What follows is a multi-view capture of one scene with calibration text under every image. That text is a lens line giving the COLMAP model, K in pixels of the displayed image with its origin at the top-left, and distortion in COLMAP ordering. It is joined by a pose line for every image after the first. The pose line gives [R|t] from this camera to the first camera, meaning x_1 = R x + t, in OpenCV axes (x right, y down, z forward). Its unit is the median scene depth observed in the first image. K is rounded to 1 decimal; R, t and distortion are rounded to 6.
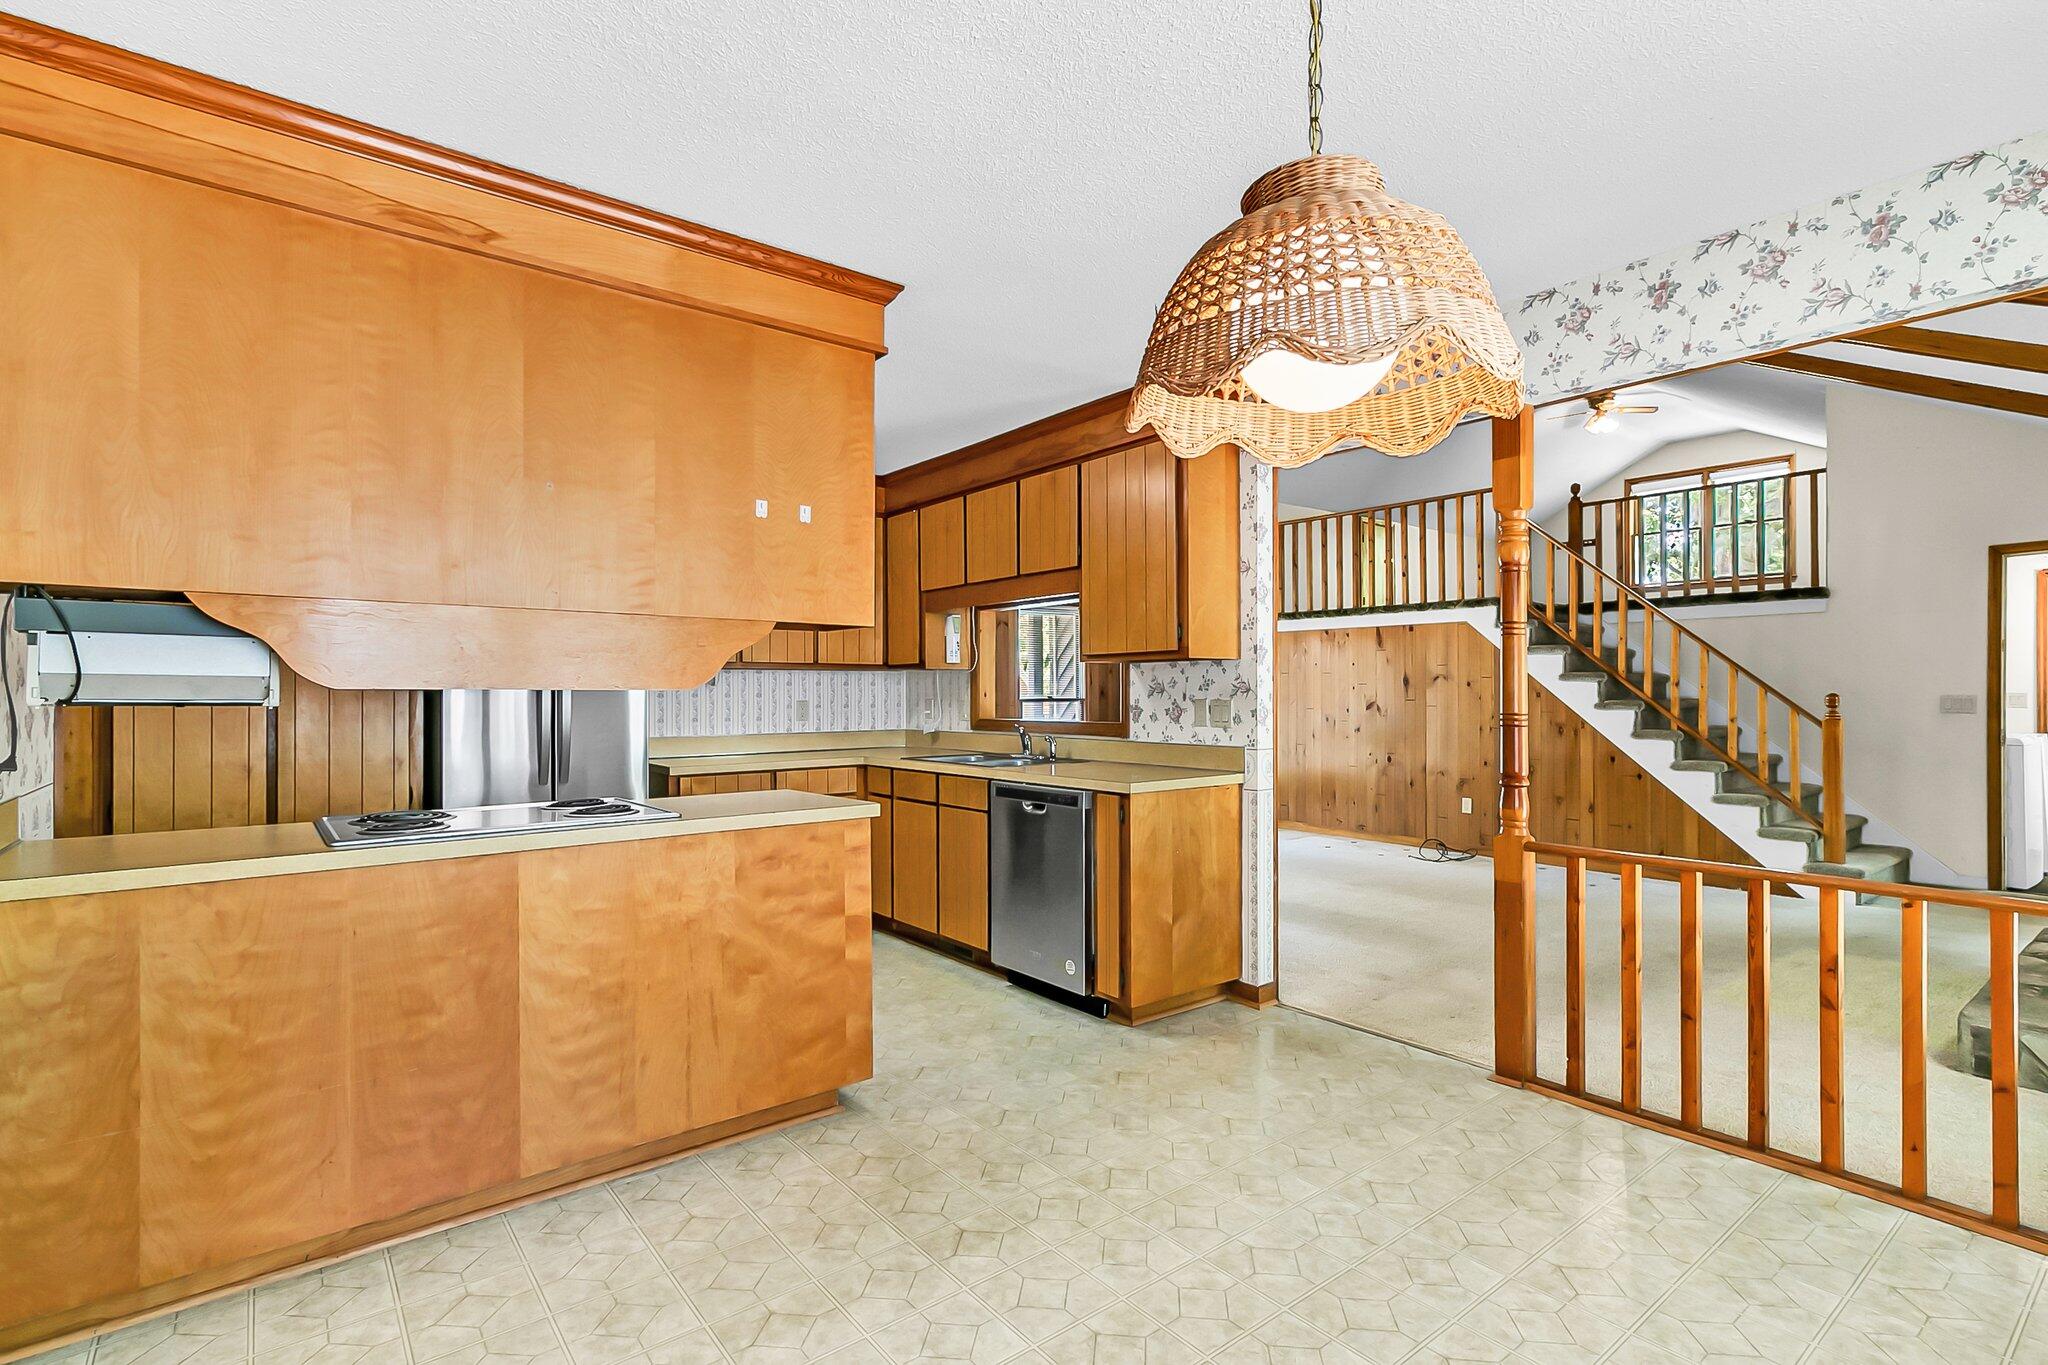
lens RADIAL K [[954.3, 0, 1027.4], [0, 954.3, 688.2], [0, 0, 1]] dist [-0.005764, 0.001319]
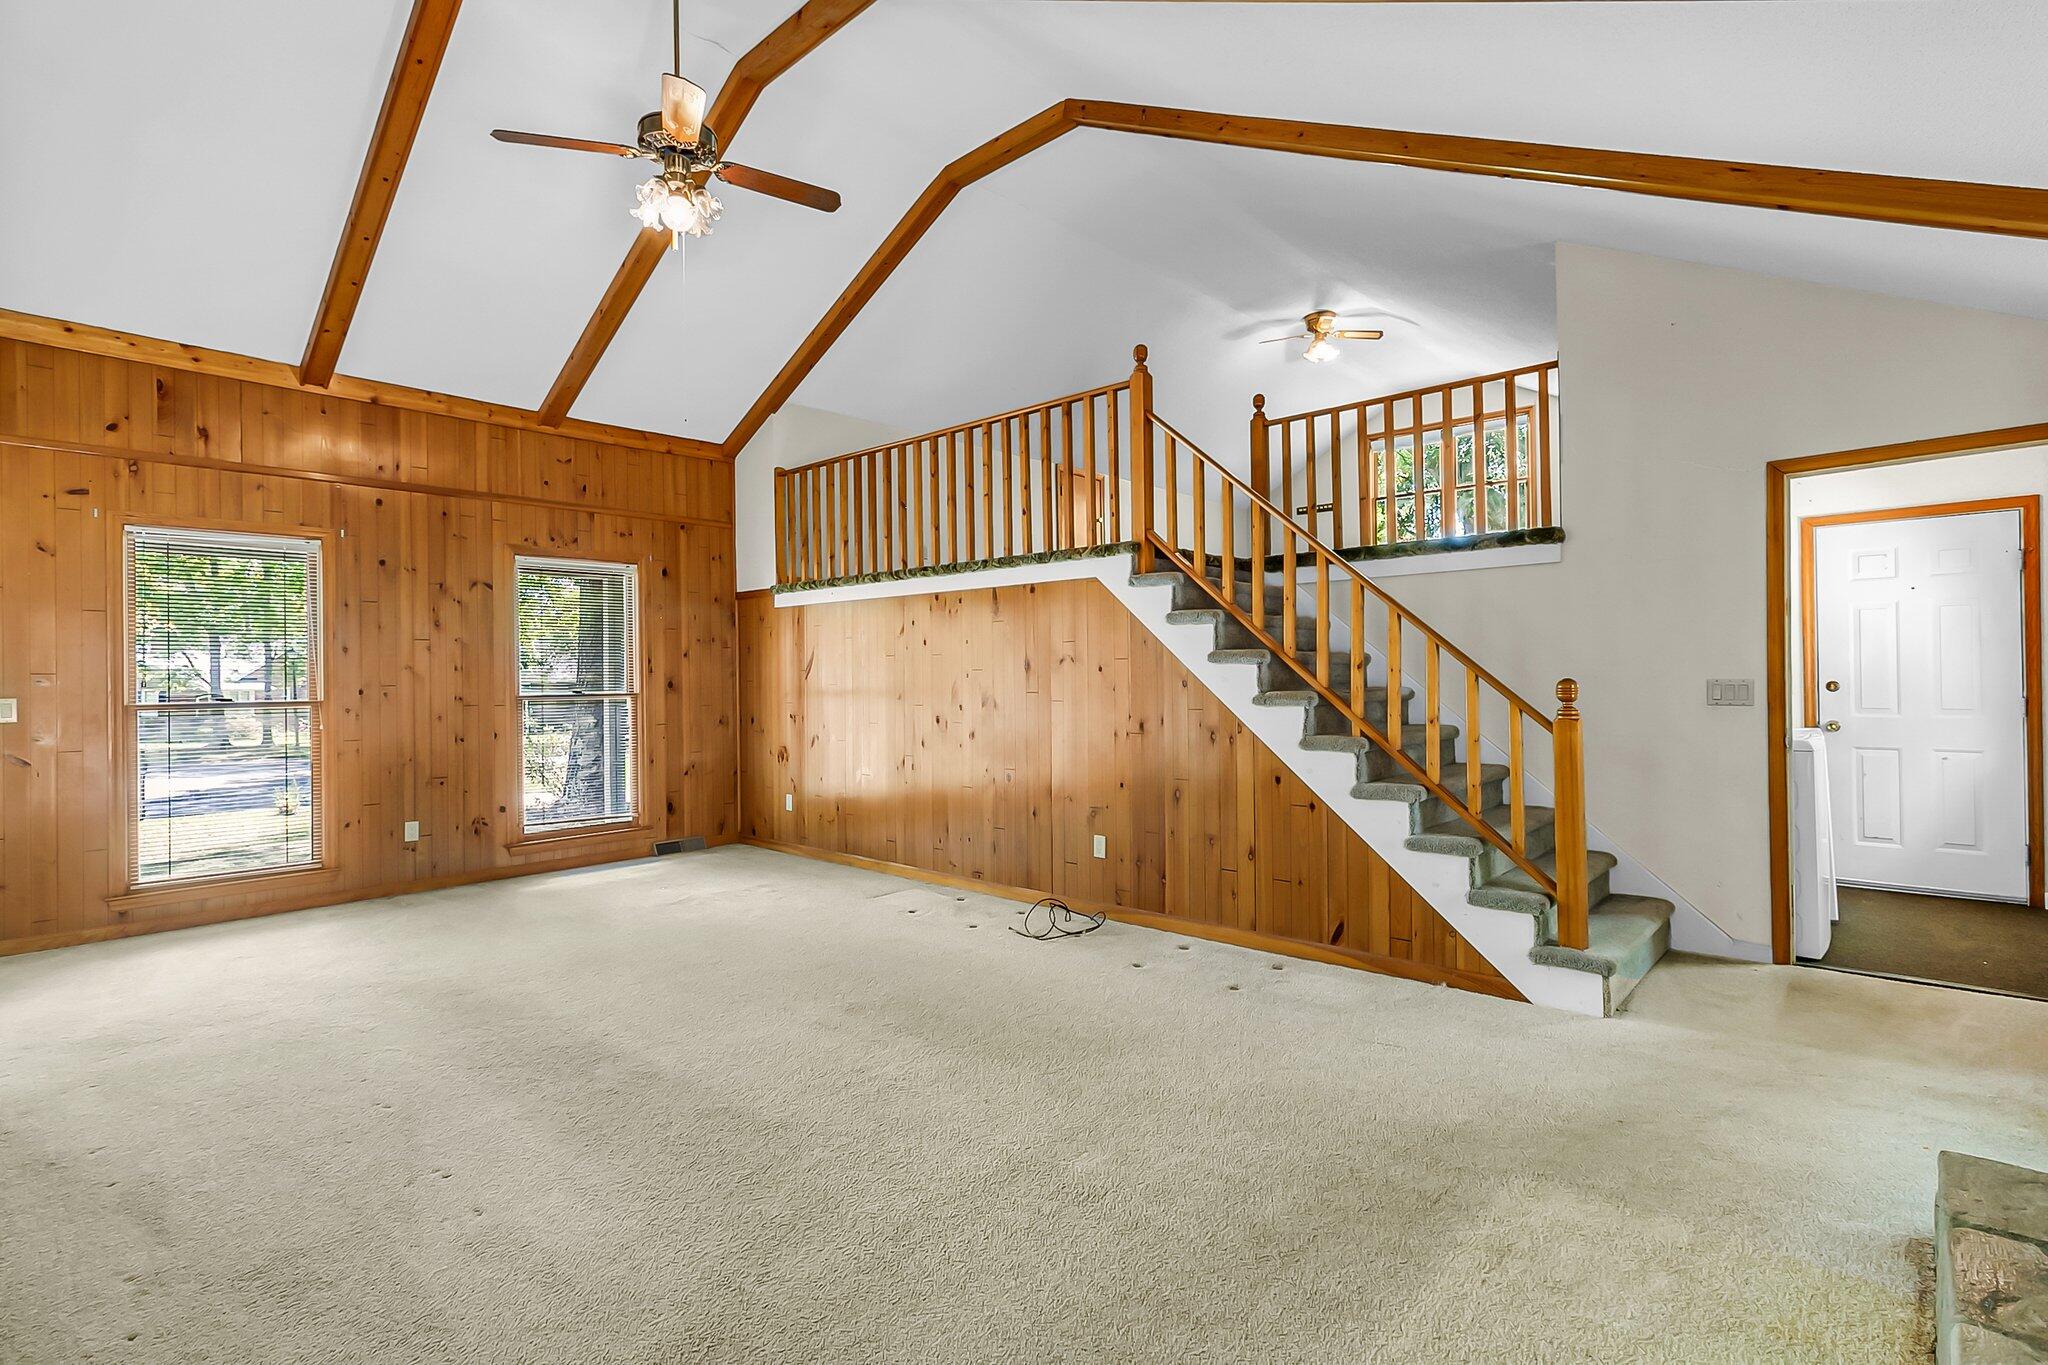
lens RADIAL K [[954.3, 0, 1027.5], [0, 954.3, 671.0], [0, 0, 1]] dist [-0.005764, 0.001319]
pose [[0.983990, -0.008072, 0.178043, 0.311594], [0.009201, 0.999942, -0.005517, 0.000625], [-0.177988, 0.007067, 0.984007, 0.360812]]
